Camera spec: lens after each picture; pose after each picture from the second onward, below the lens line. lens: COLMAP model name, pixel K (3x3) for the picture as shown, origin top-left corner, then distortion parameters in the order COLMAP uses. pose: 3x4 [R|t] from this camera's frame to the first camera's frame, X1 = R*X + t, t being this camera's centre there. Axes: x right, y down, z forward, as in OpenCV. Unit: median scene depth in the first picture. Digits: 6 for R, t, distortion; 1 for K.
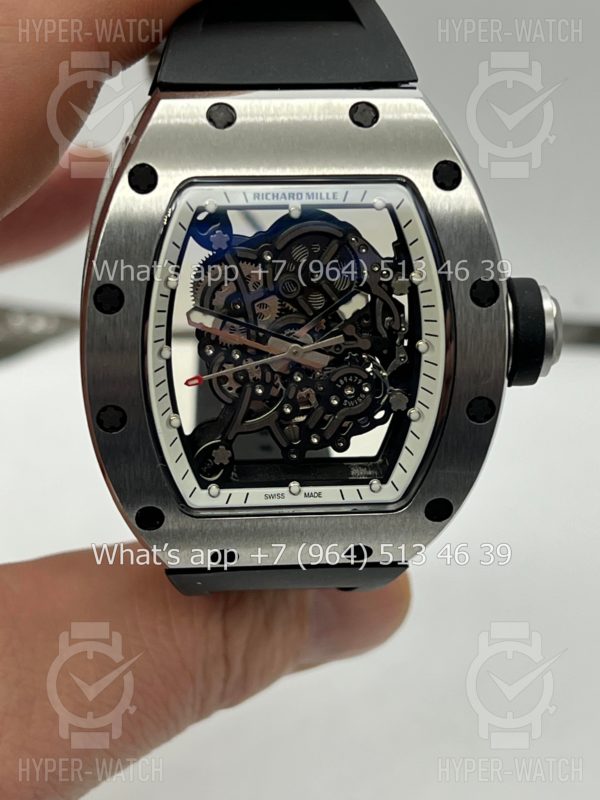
lens RADIAL K [[1892.8, 0, 300.0], [0, 1892.8, 400.0], [0, 0, 1]] dist [0.179223, -0.162615]
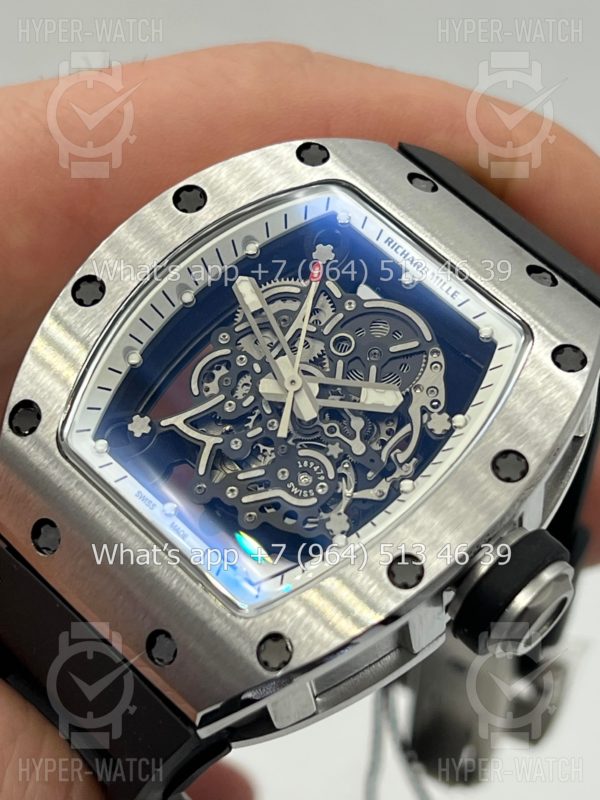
lens RADIAL K [[1892.8, 0, 300.0], [0, 1892.8, 400.0], [0, 0, 1]] dist [0.179223, -0.162615]
pose [[0.697343, 0.565396, -0.440499, 0.365133], [-0.716391, 0.530733, -0.452887, 0.348052], [-0.022273, 0.631387, 0.775148, 0.351643]]
